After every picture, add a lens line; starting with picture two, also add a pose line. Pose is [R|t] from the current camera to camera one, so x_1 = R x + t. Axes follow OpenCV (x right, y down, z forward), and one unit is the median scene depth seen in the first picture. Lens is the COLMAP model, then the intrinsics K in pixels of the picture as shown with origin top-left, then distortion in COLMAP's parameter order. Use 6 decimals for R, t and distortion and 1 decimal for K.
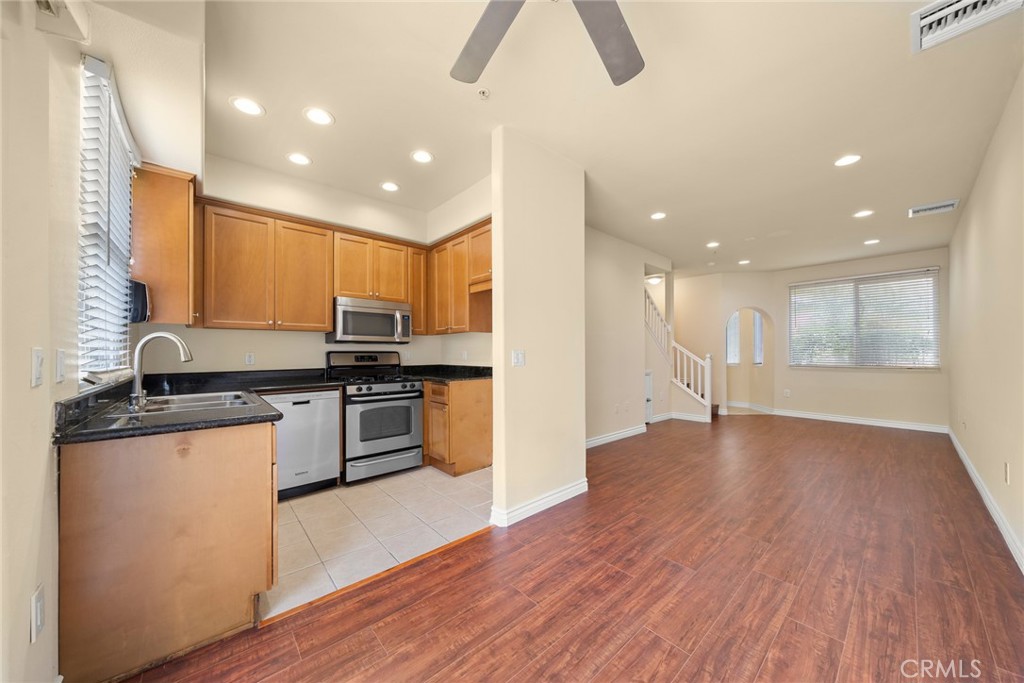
lens RADIAL K [[352.8, 0, 508.1], [0, 352.8, 348.9], [0, 0, 1]] dist [-0.006050, -0.000169]
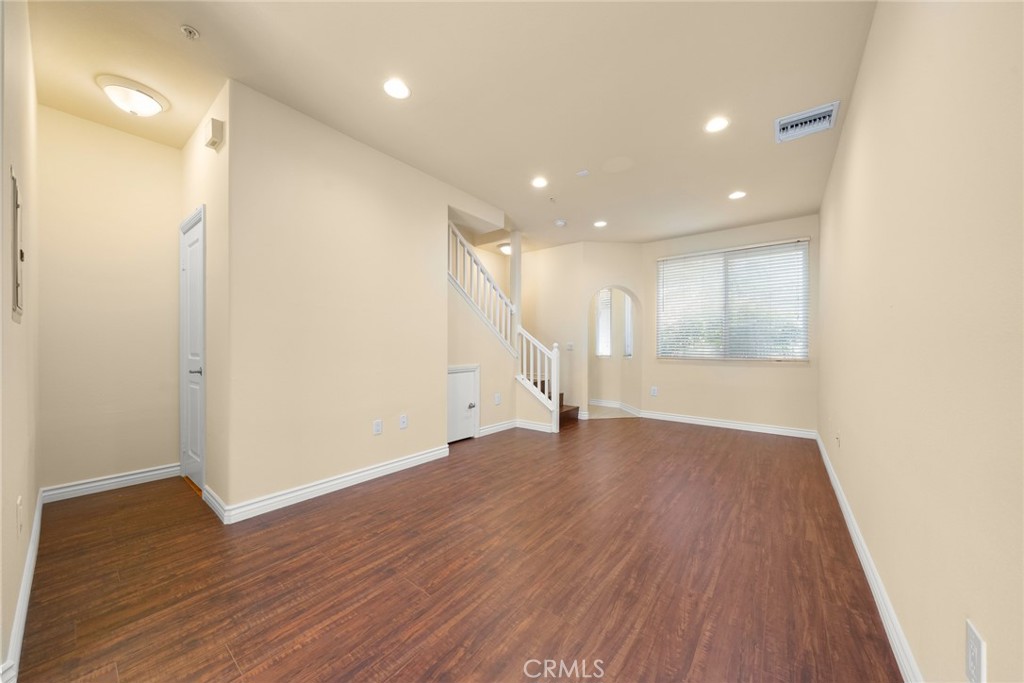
lens RADIAL K [[352.8, 0, 510.1], [0, 352.8, 345.6], [0, 0, 1]] dist [-0.006050, -0.000169]
pose [[0.981910, 0.005033, 0.189281, 0.332096], [-0.007301, 0.999910, 0.011284, 0.013485], [-0.189207, -0.012461, 0.981858, 0.274762]]
